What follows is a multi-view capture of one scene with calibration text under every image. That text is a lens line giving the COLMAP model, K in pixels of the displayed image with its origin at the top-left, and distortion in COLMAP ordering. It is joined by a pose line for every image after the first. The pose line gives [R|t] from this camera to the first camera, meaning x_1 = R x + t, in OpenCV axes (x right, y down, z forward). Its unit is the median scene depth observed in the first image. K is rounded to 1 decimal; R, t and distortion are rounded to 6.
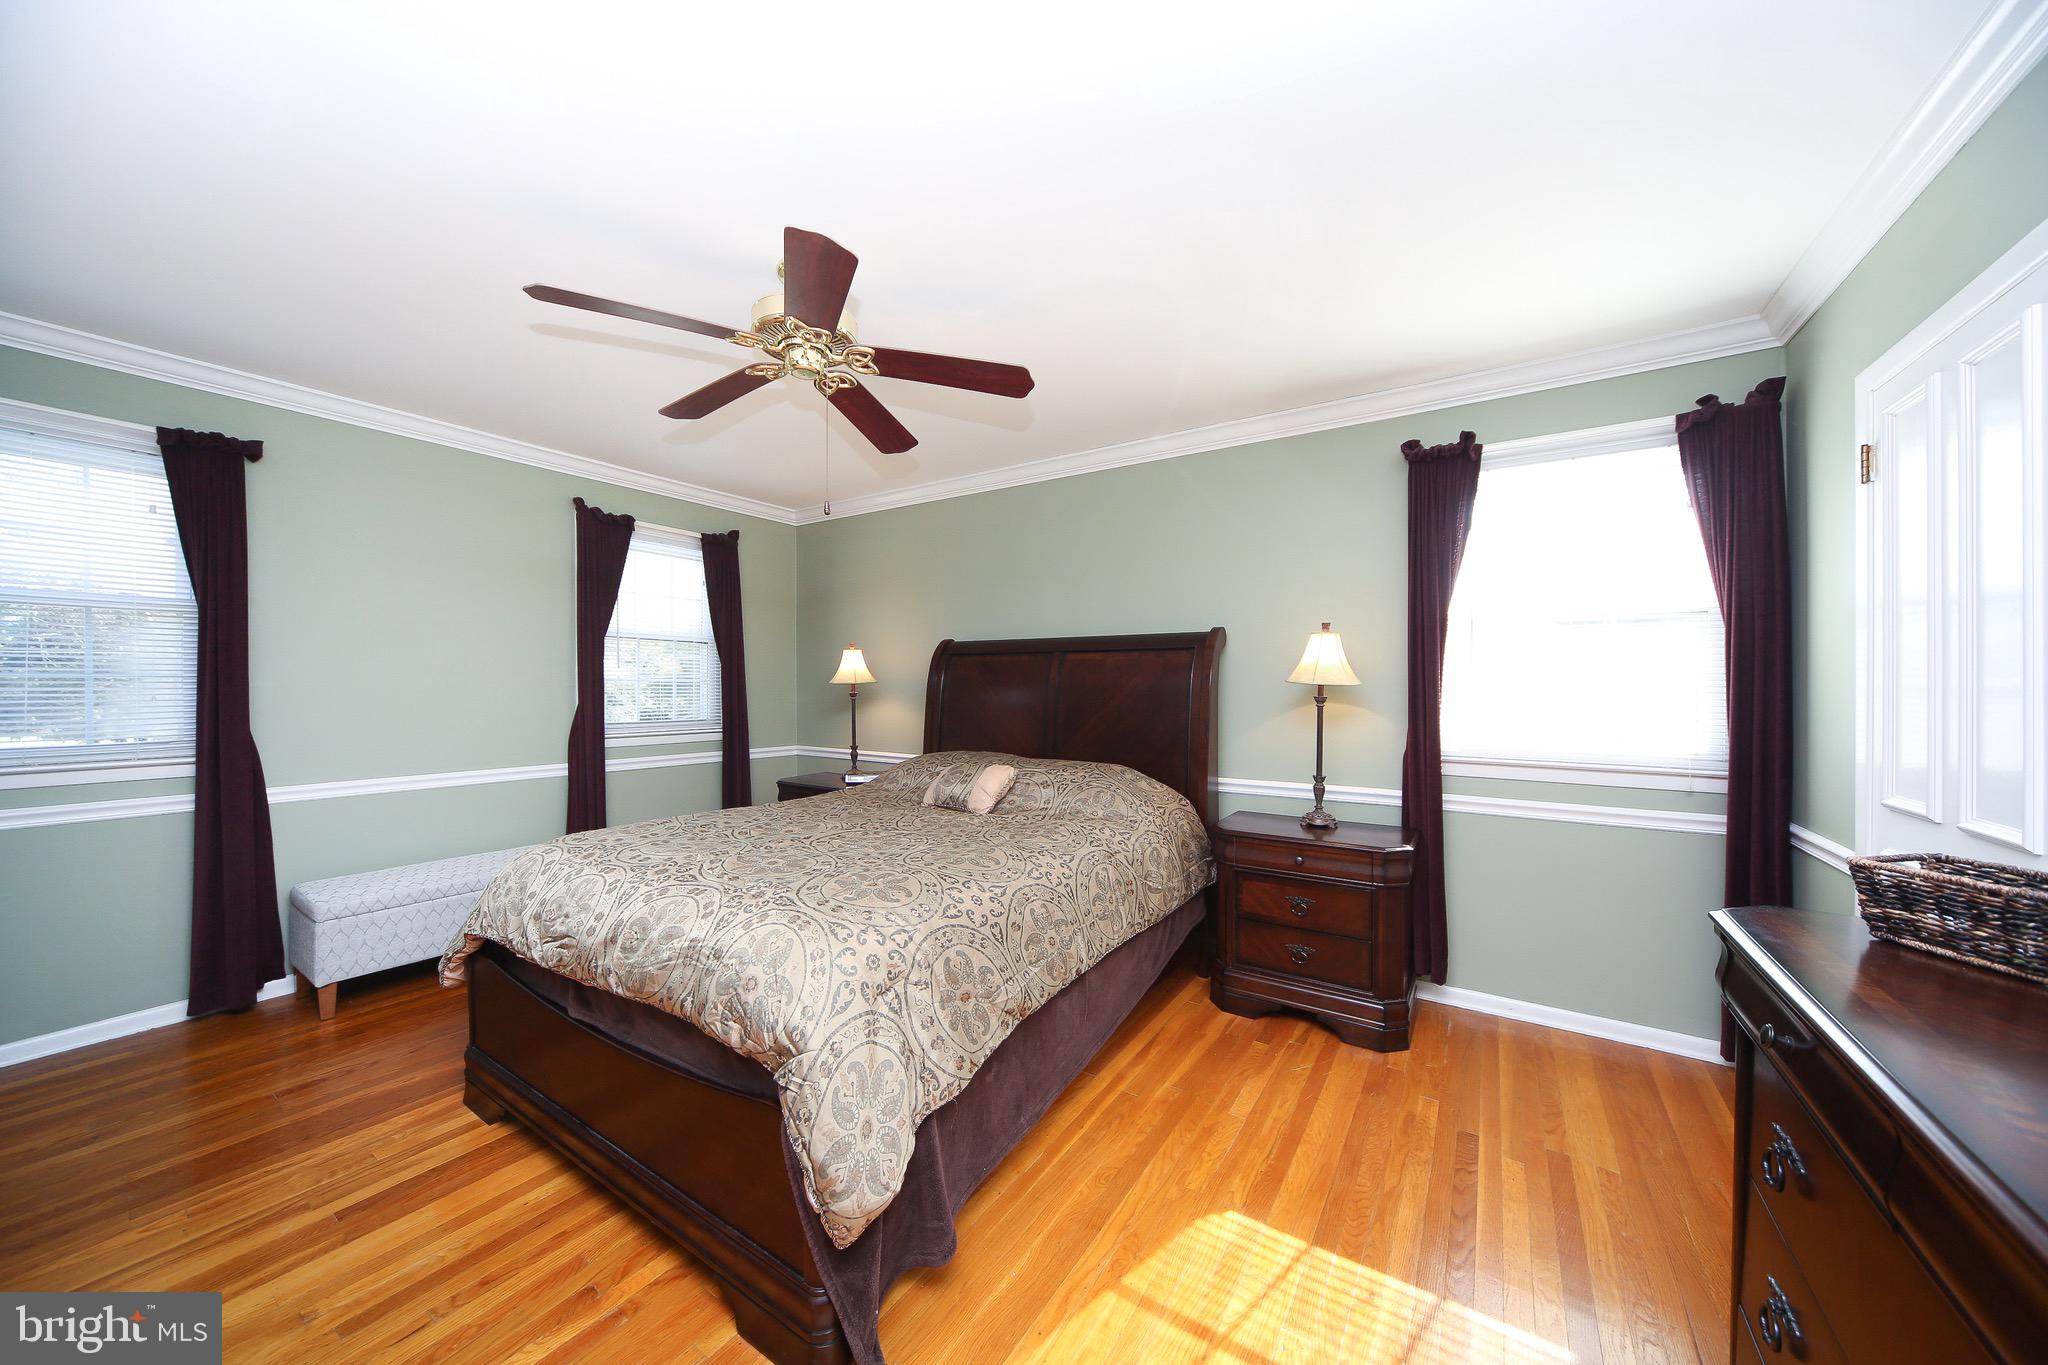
lens RADIAL K [[709.3, 0, 1023.5], [0, 709.3, 681.2], [0, 0, 1]] dist [-0.003375, -0.000339]
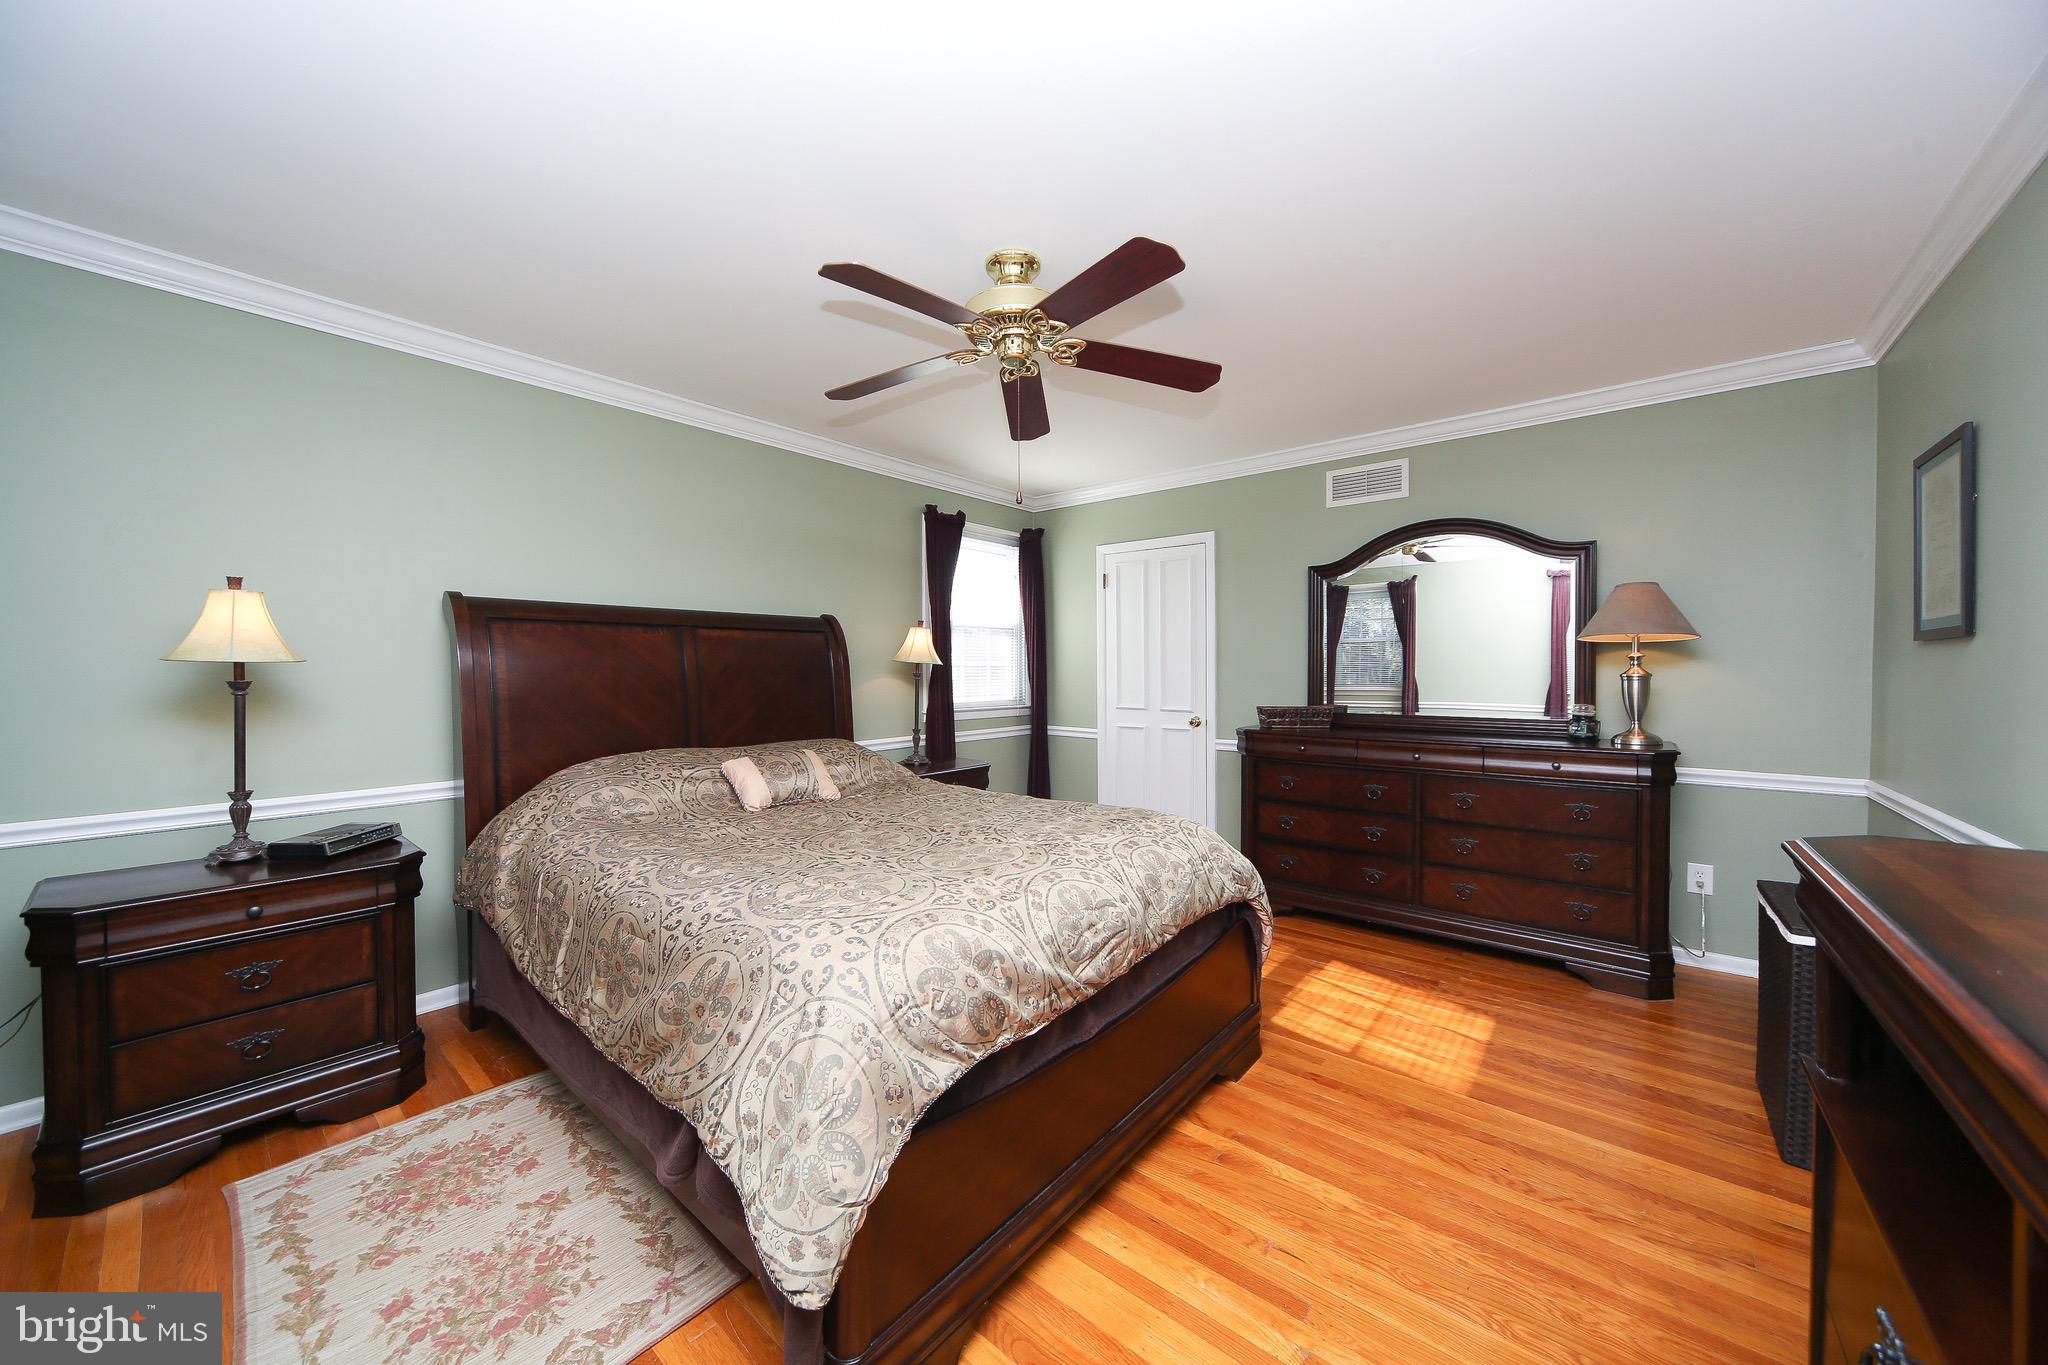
lens RADIAL K [[736.0, 0, 1007.1], [0, 736.0, 672.1], [0, 0, 1]] dist [-0.003272, 0.000346]
pose [[0.125006, -0.008663, 0.992118, -1.044825], [-0.007098, 0.999928, 0.009626, 0.005258], [-0.992131, -0.008245, 0.124936, 0.662109]]
